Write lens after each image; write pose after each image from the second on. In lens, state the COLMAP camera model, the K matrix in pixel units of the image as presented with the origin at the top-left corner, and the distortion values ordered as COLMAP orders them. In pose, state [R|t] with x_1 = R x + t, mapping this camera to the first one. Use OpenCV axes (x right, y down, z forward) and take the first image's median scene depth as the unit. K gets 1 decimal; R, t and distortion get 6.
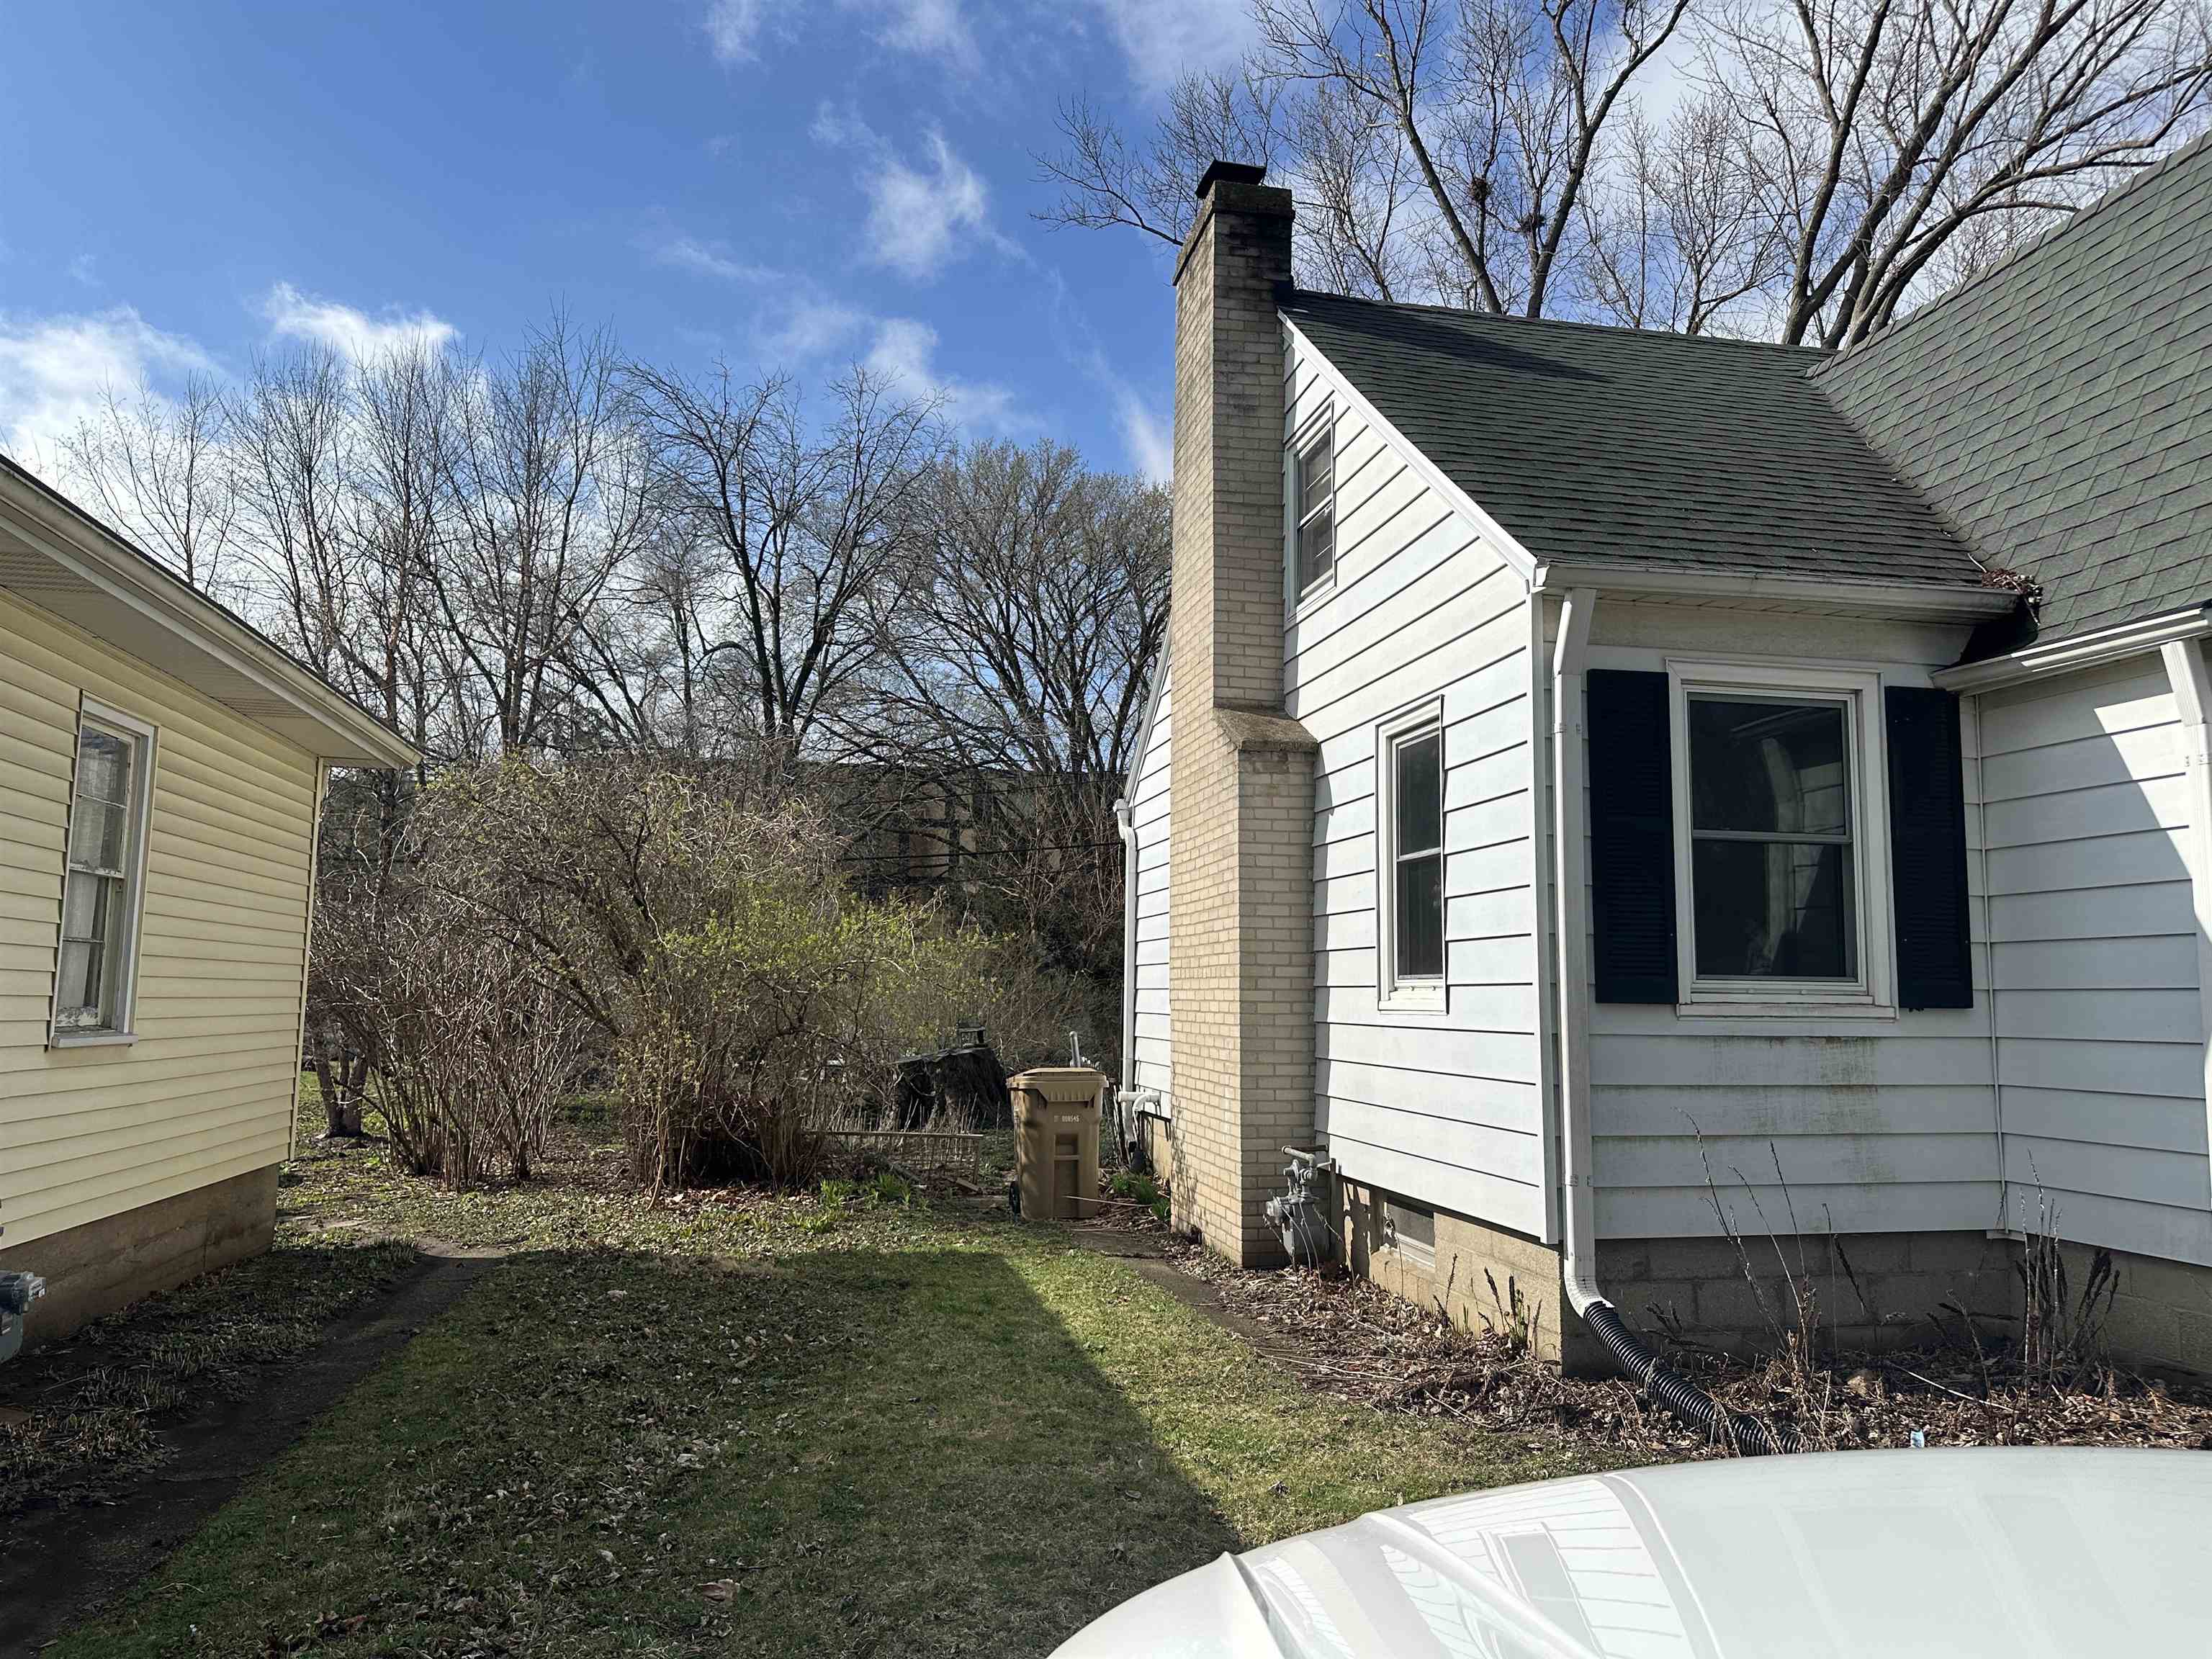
lens RADIAL K [[1521.6, 0, 1106.0], [0, 1521.6, 829.5], [0, 0, 1]] dist [0.145871, -0.164354]
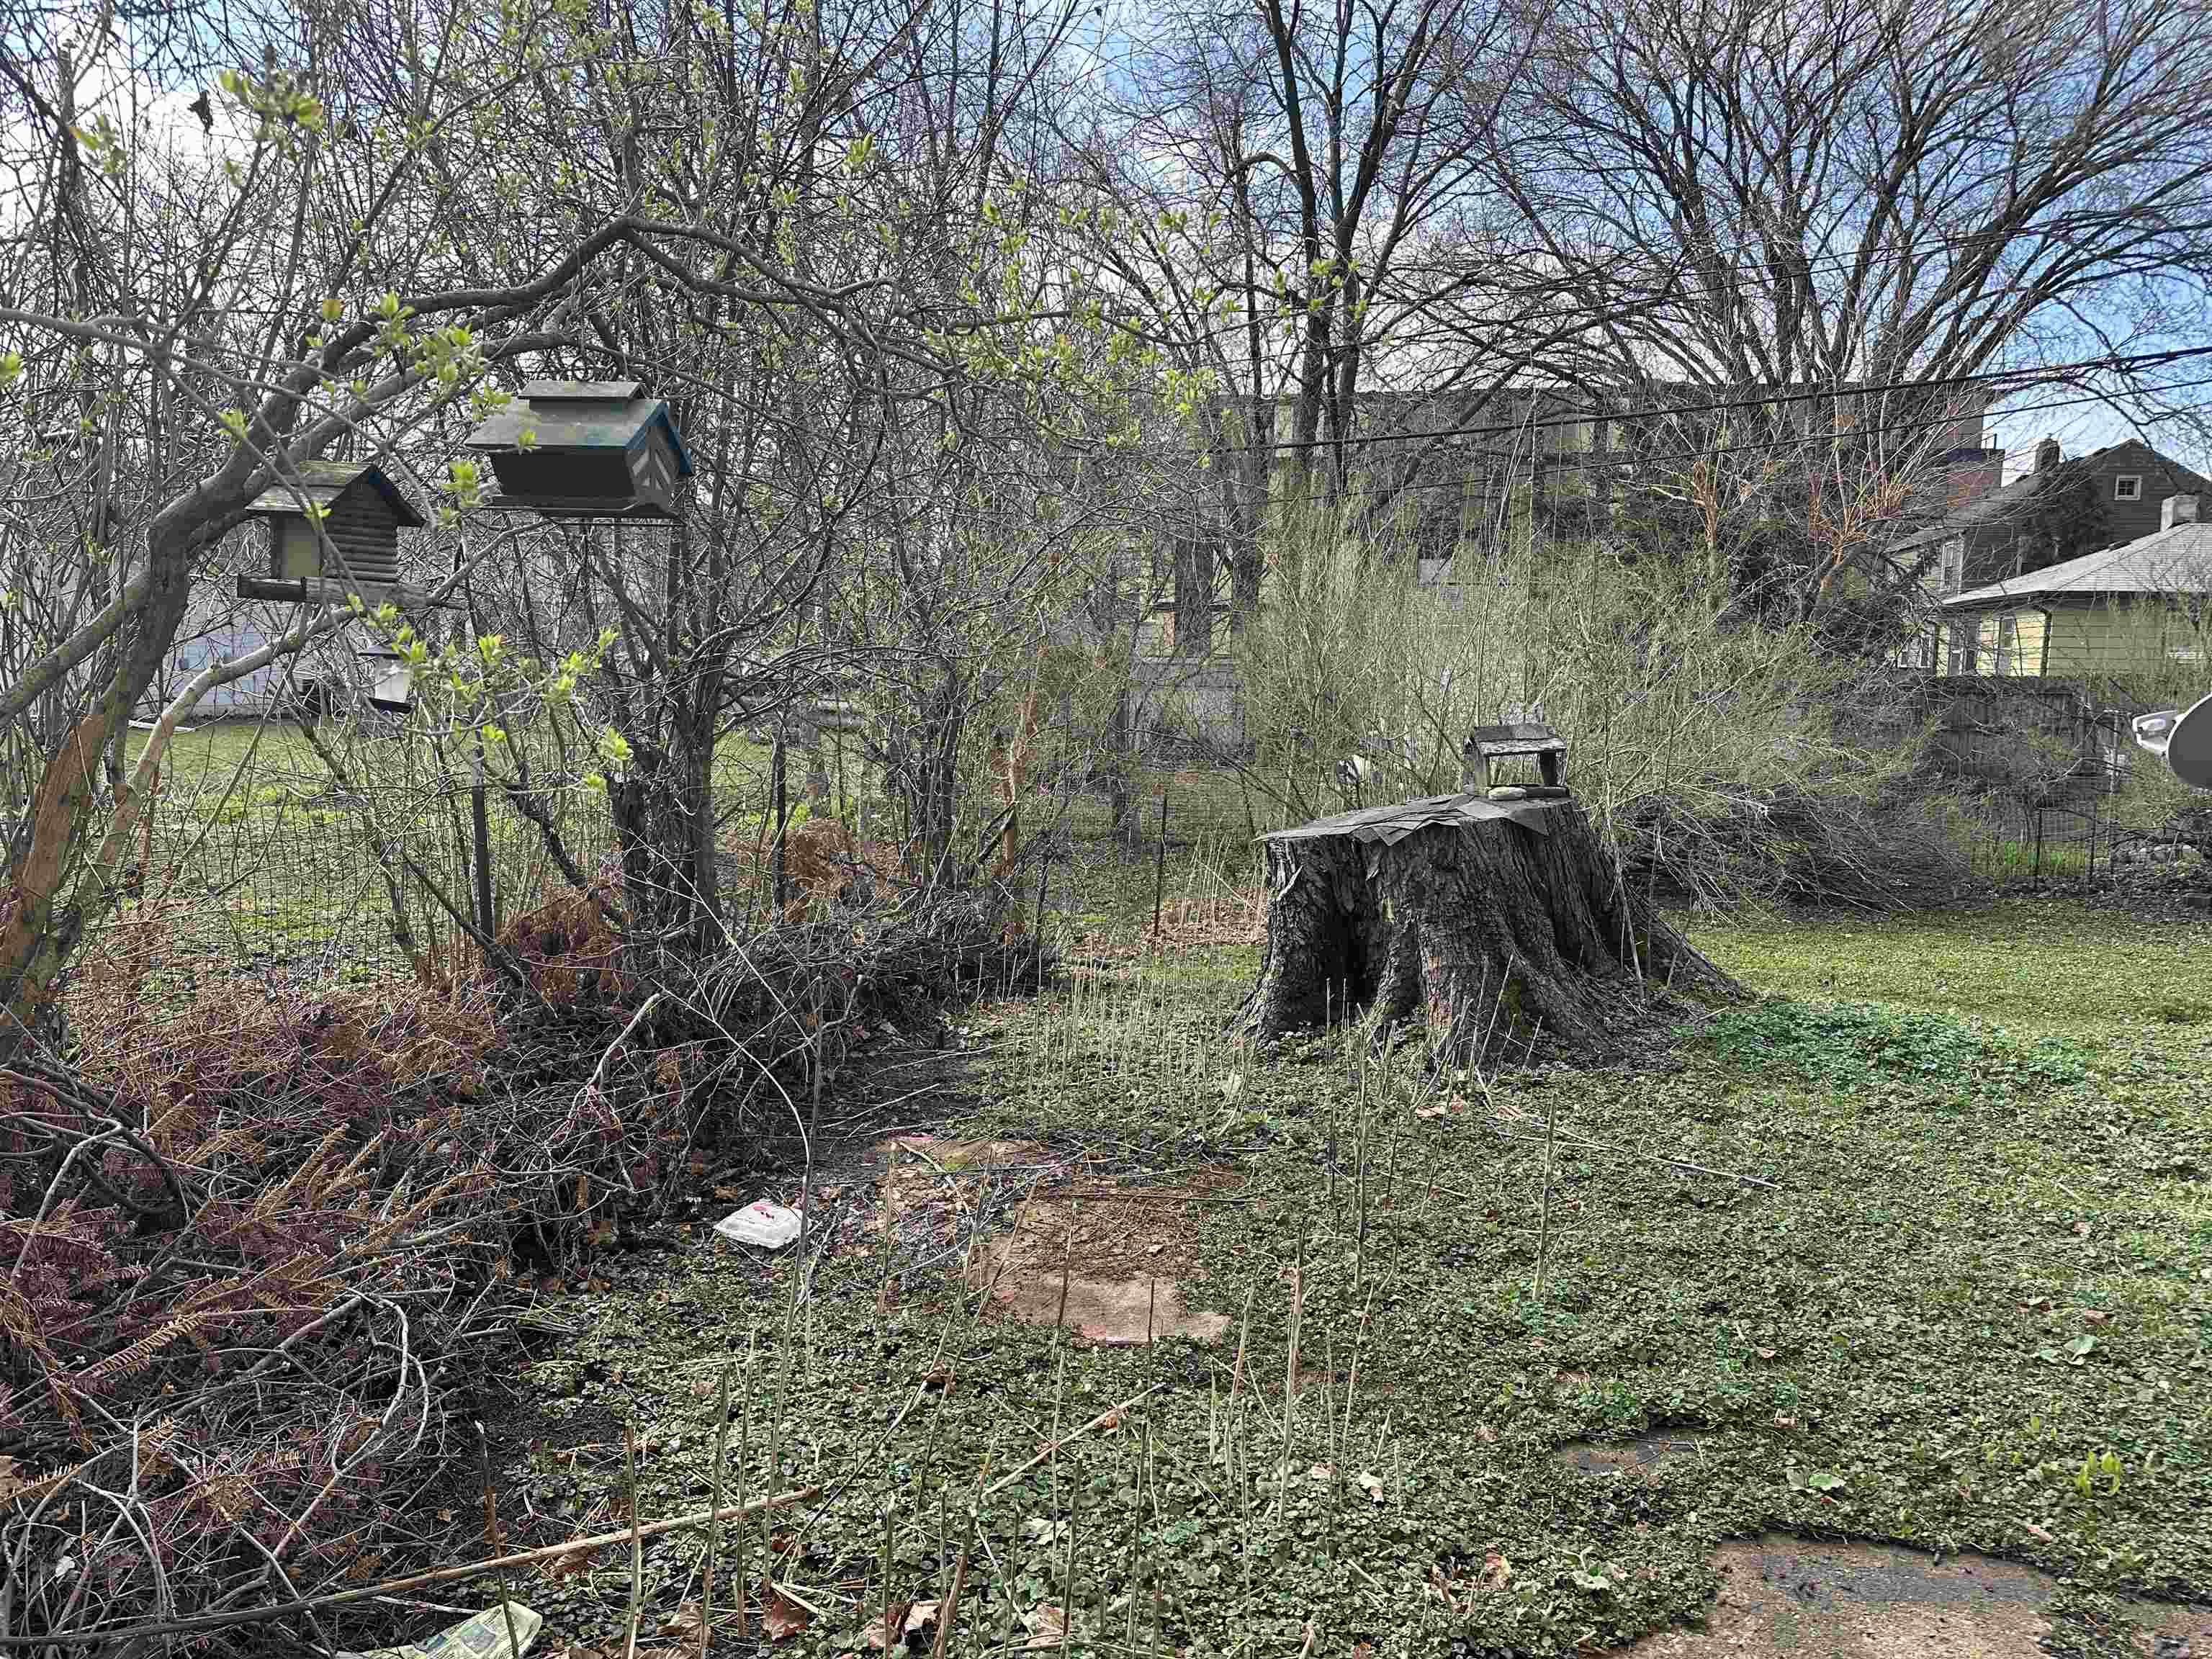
lens RADIAL K [[1569.3, 0, 1106.0], [0, 1569.3, 829.5], [0, 0, 1]] dist [-0.003446, 0.000352]
pose [[0.917251, 0.049739, -0.395191, -0.074863], [0.032959, 0.979292, 0.199752, 0.166961], [0.396943, -0.196248, 0.896618, 1.402931]]
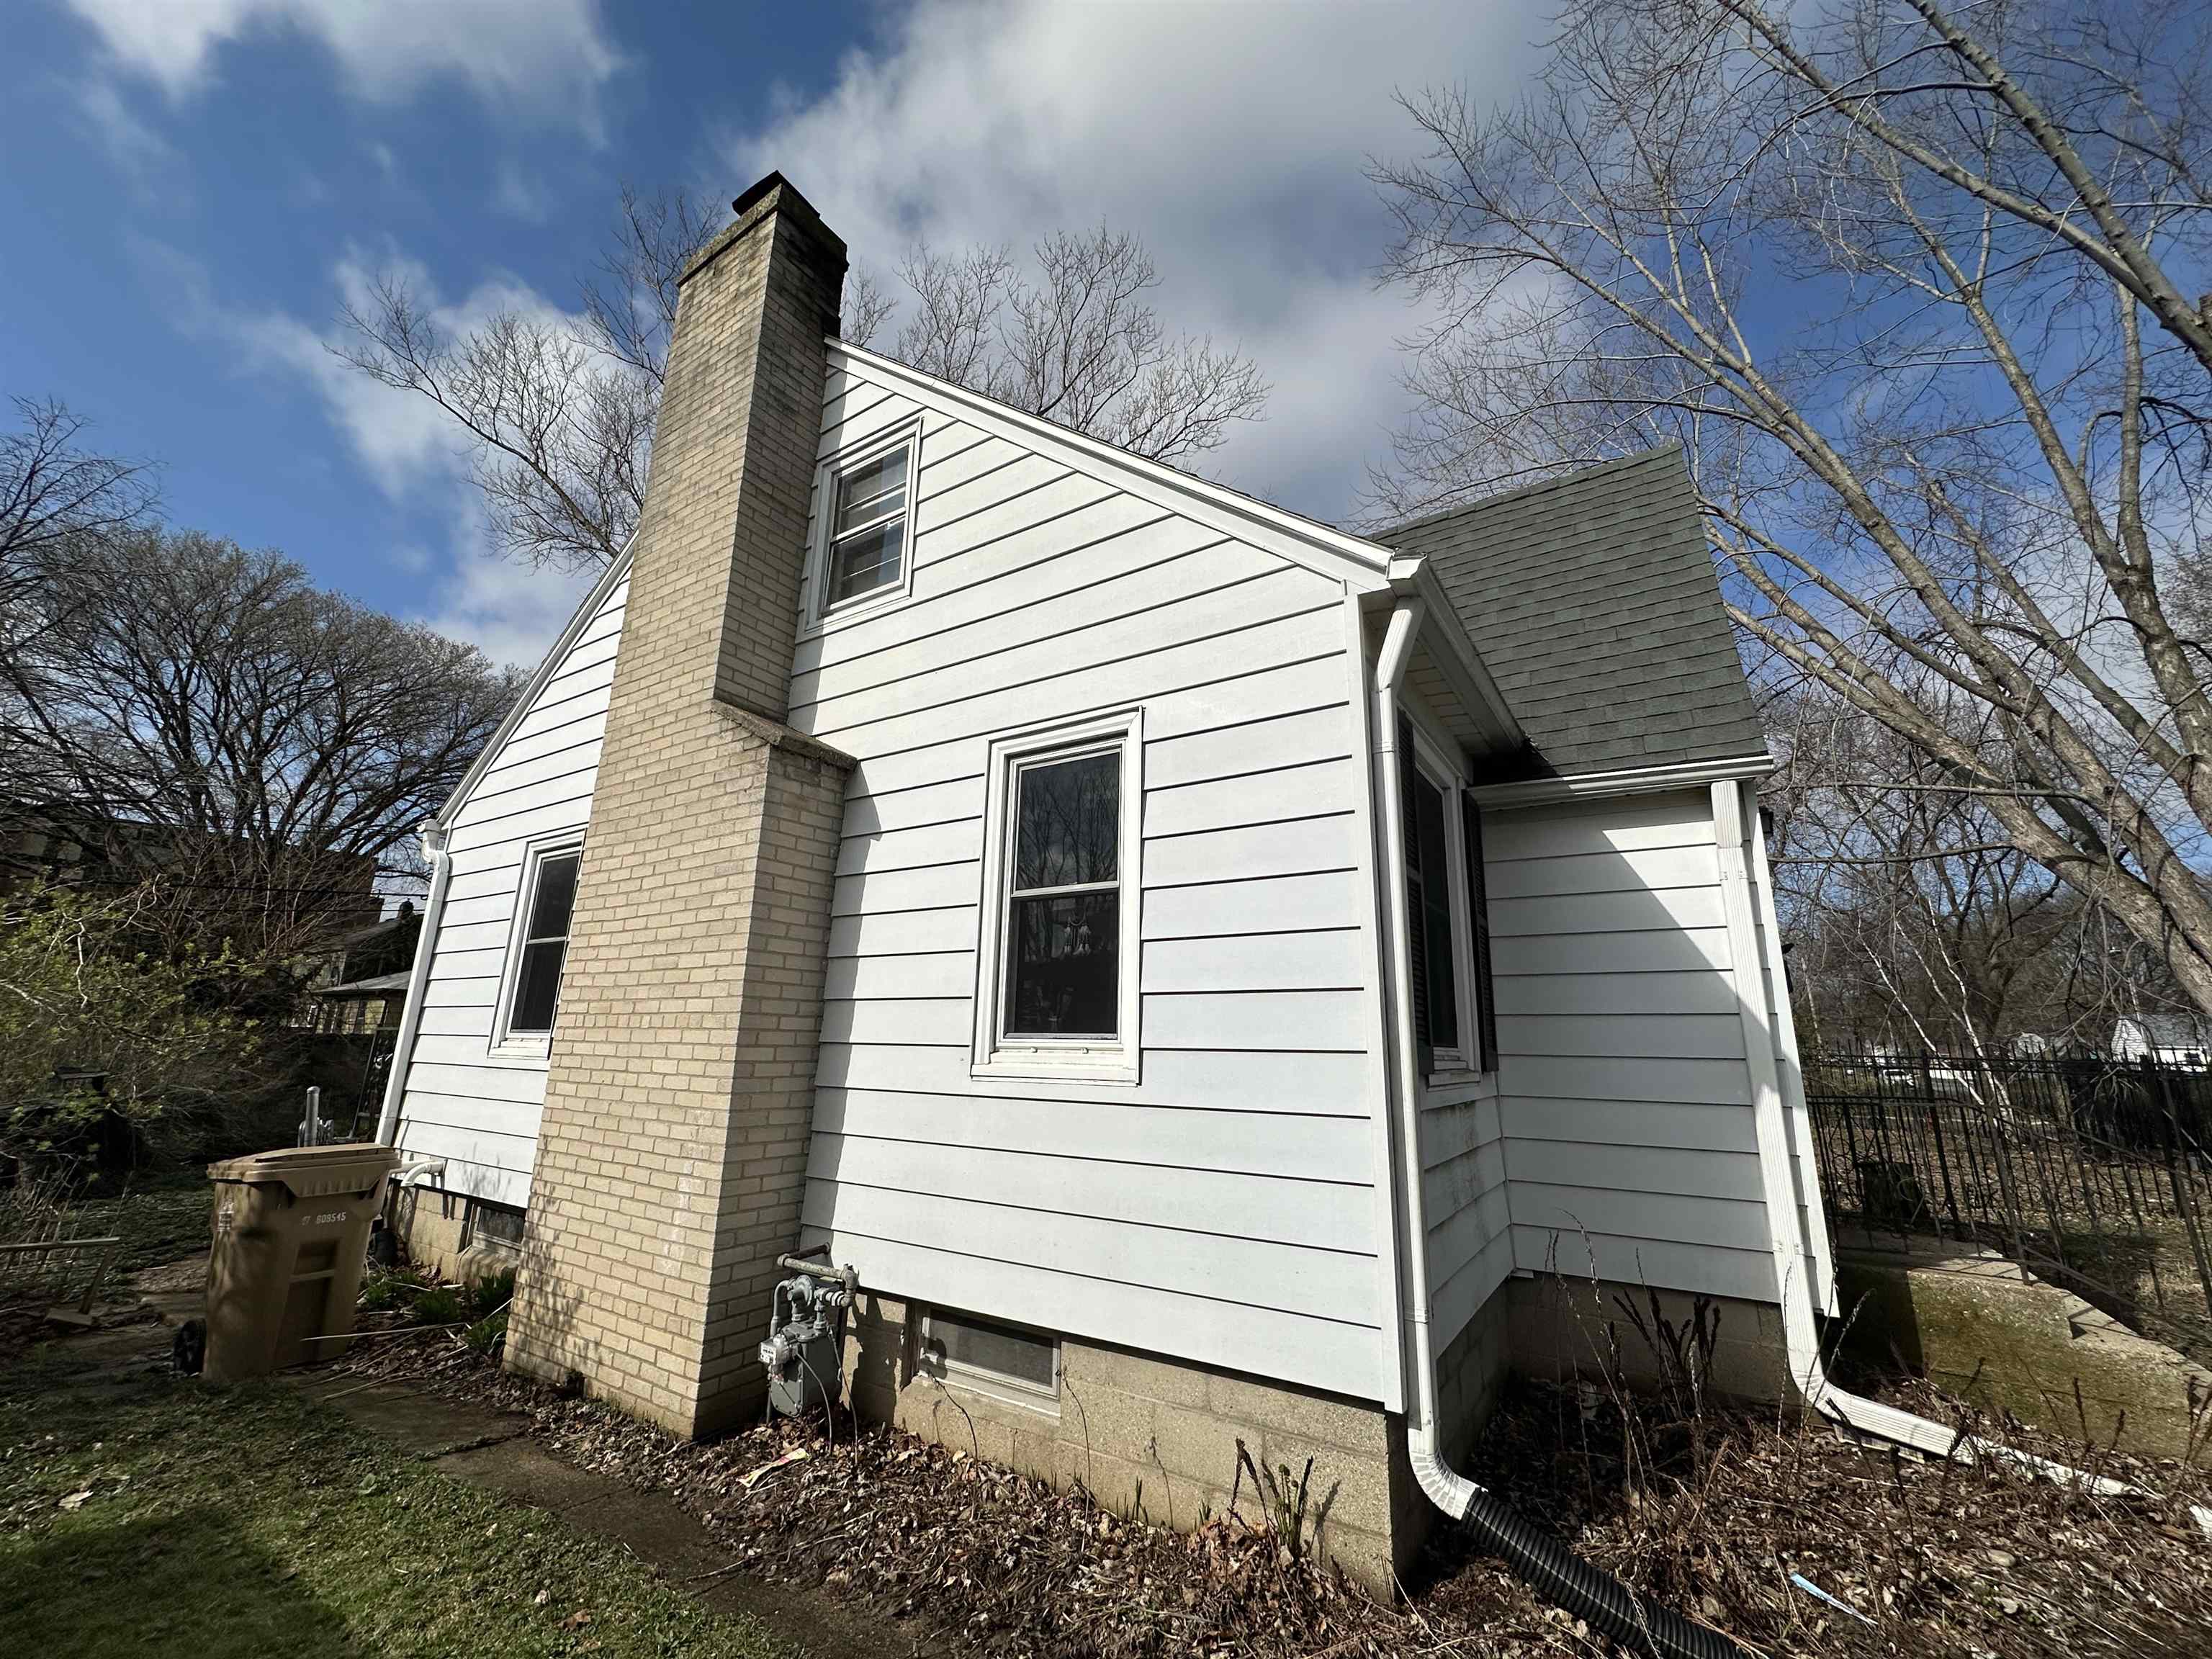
lens RADIAL K [[882.3, 0, 1106.0], [0, 882.3, 829.5], [0, 0, 1]] dist [-0.001718, -0.000219]
pose [[0.705059, 0.175446, 0.687103, -0.104494], [-0.090890, 0.983278, -0.157806, 0.050637], [-0.703300, 0.048811, 0.709215, 0.545947]]
